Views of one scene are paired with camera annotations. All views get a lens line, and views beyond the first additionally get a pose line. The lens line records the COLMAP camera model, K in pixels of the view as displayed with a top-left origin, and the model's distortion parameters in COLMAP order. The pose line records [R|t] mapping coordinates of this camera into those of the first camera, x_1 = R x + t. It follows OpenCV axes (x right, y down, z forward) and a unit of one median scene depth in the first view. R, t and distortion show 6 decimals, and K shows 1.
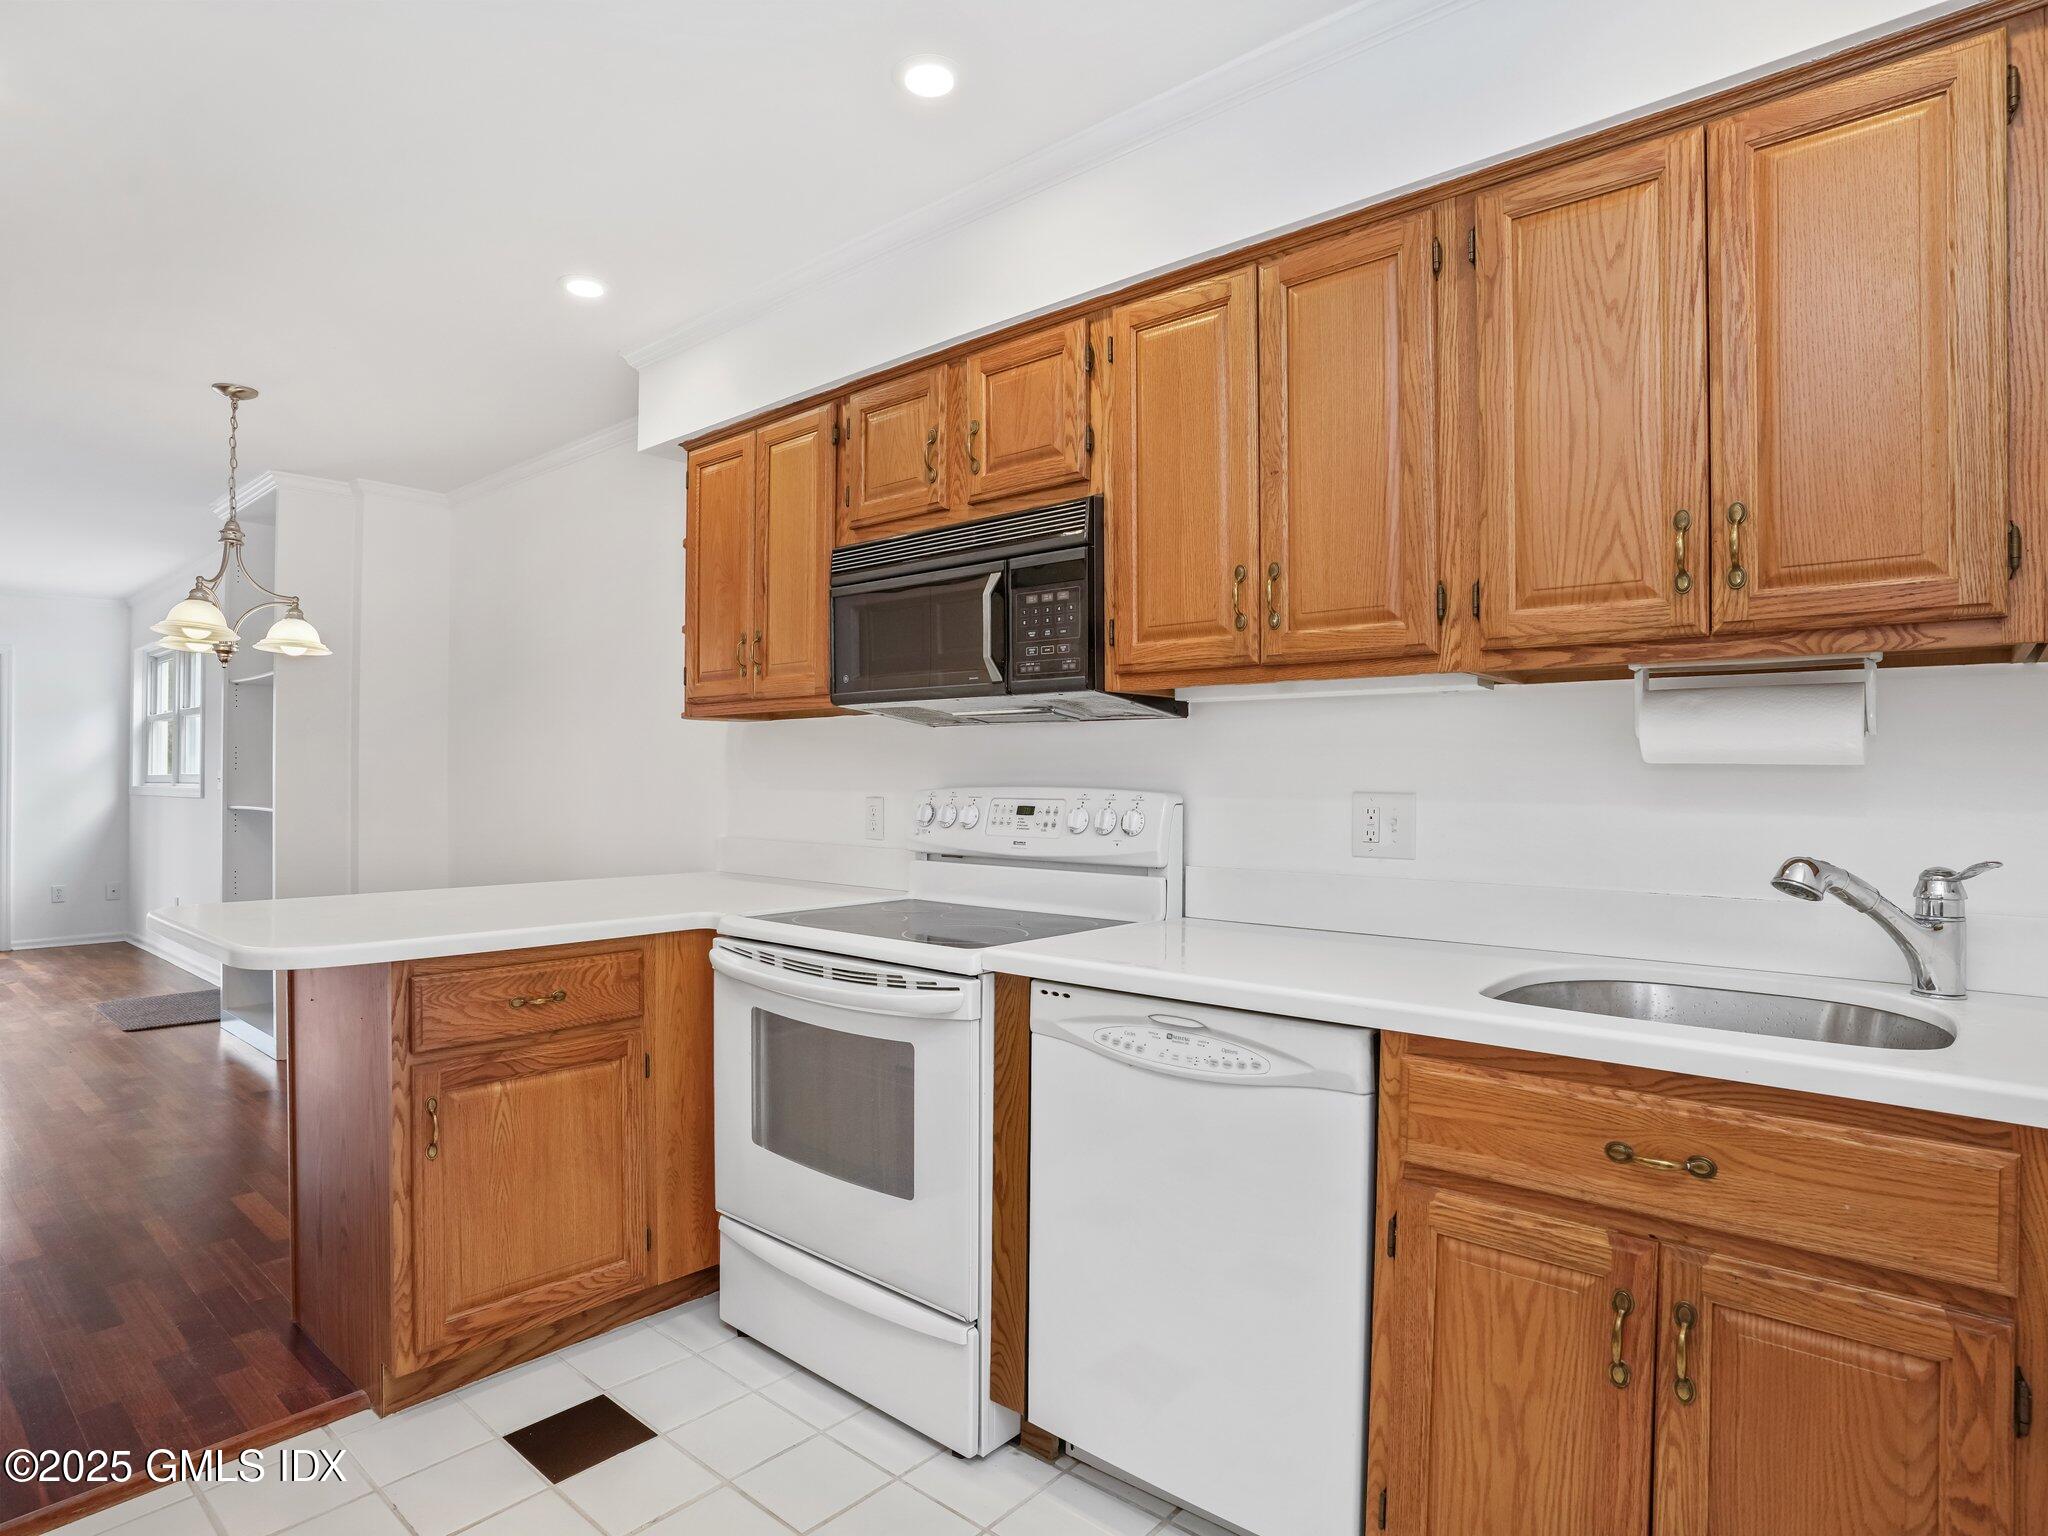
lens RADIAL K [[1122.1, 0, 1025.3], [0, 1122.1, 774.2], [0, 0, 1]] dist [-0.064333, 0.017666]
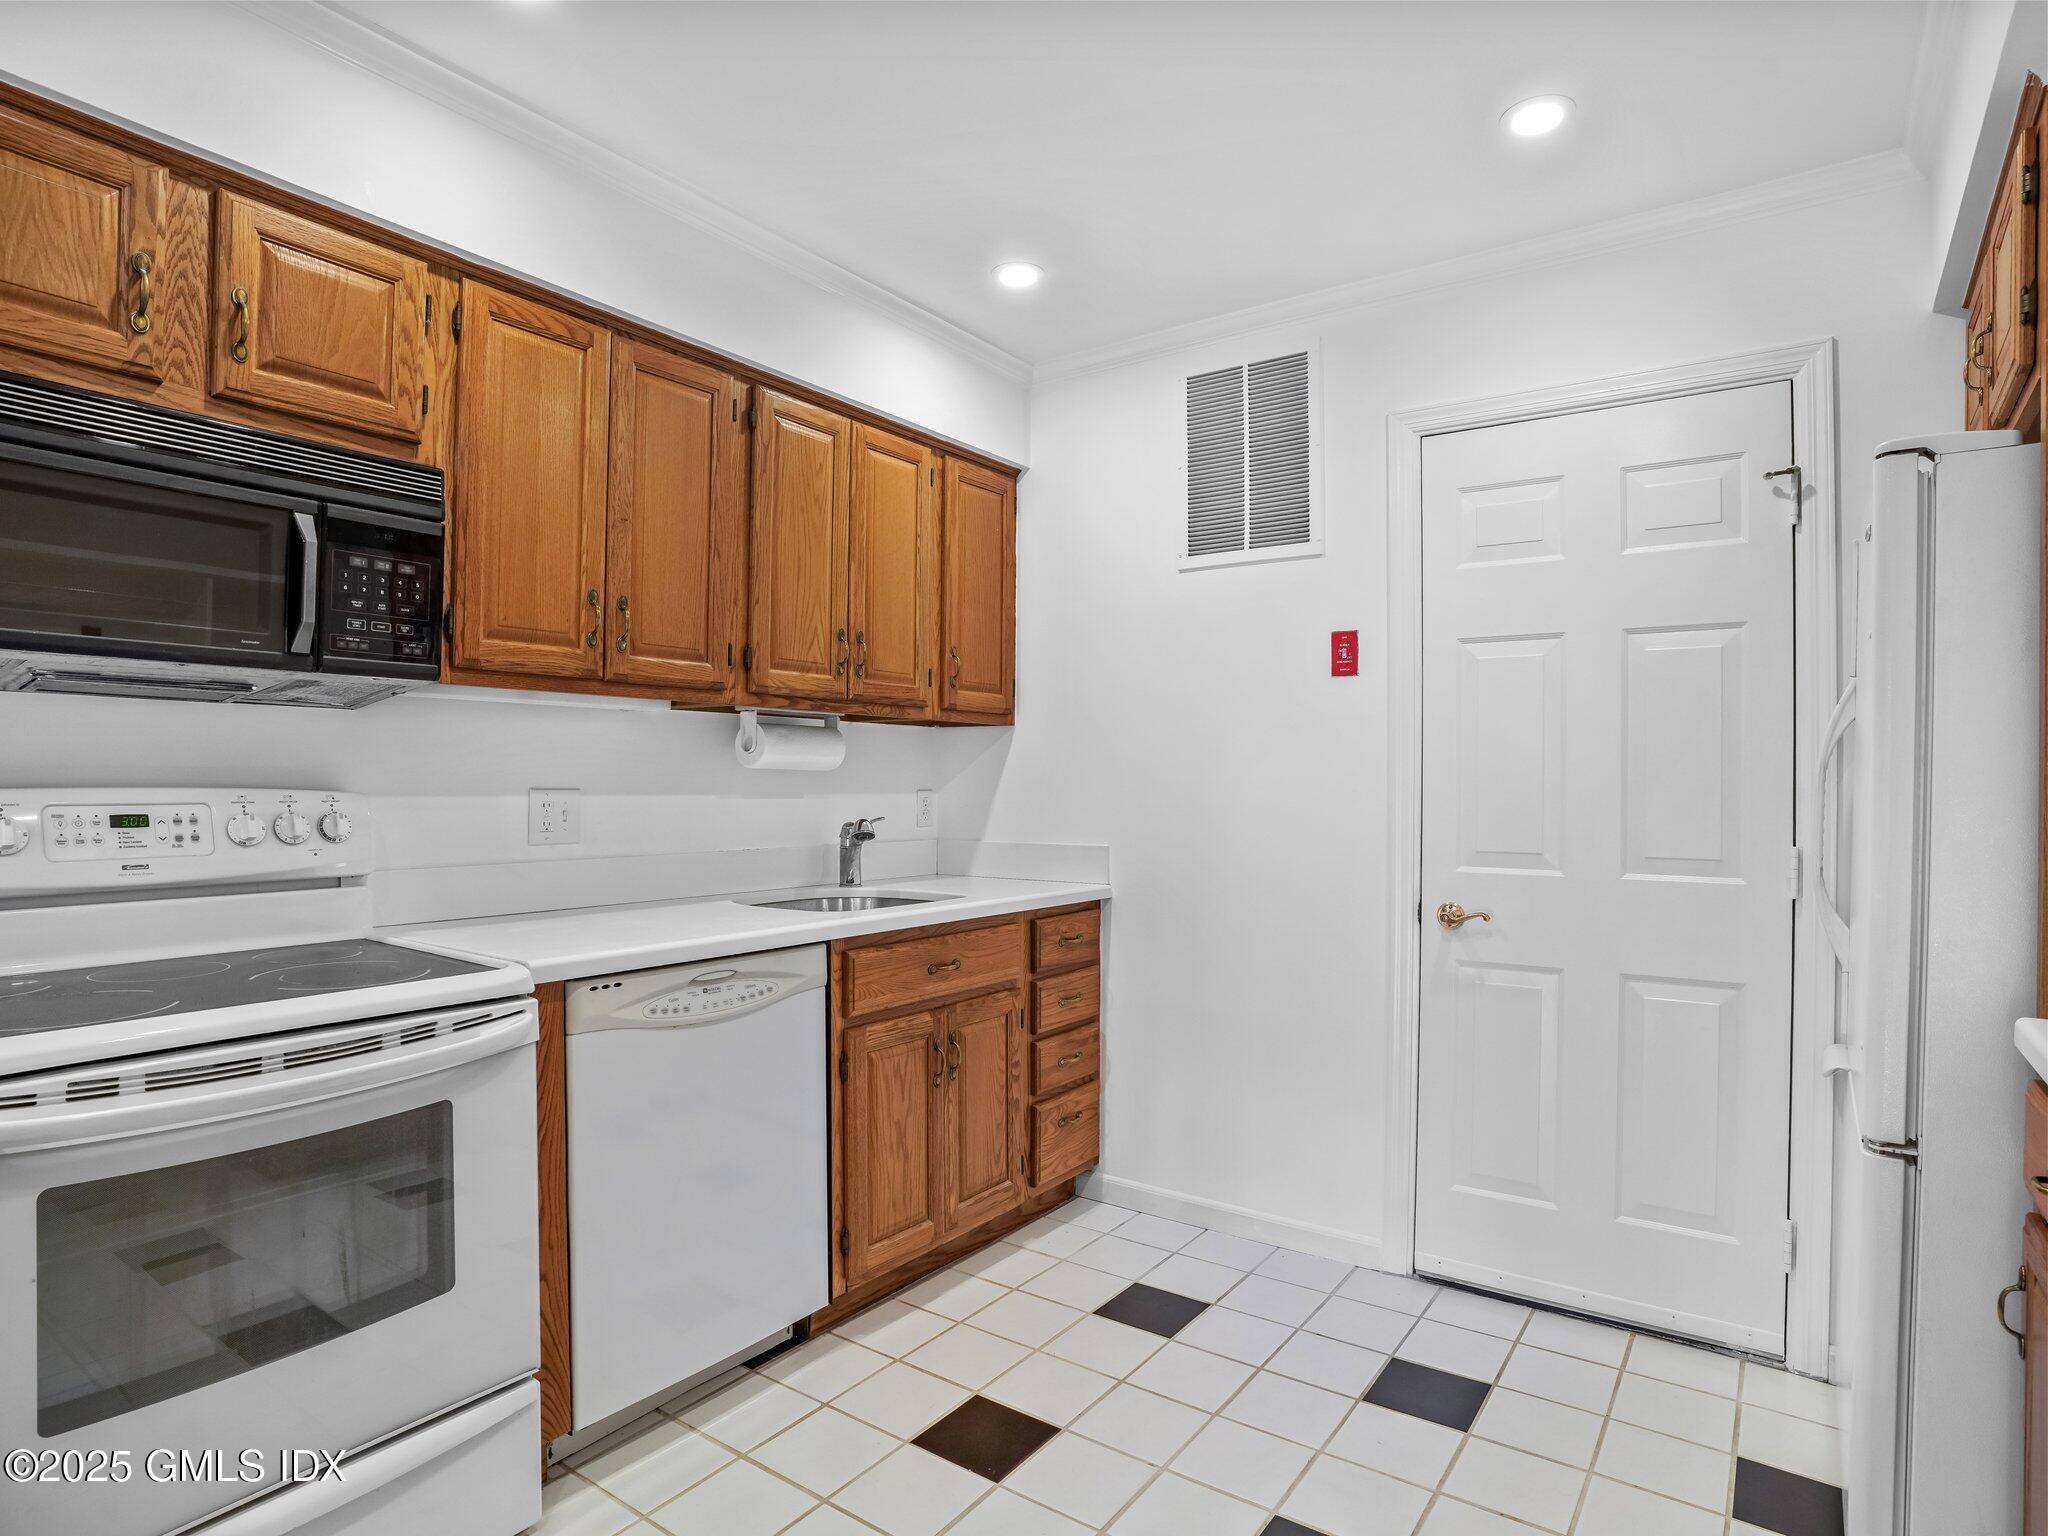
lens RADIAL K [[1122.1, 0, 1028.1], [0, 1122.1, 772.2], [0, 0, 1]] dist [-0.064333, 0.017666]
pose [[-0.087442, 0.001539, 0.996168, -0.975340], [-0.011486, 0.999931, -0.002553, -0.004477], [-0.996103, -0.011665, -0.087418, 0.663778]]
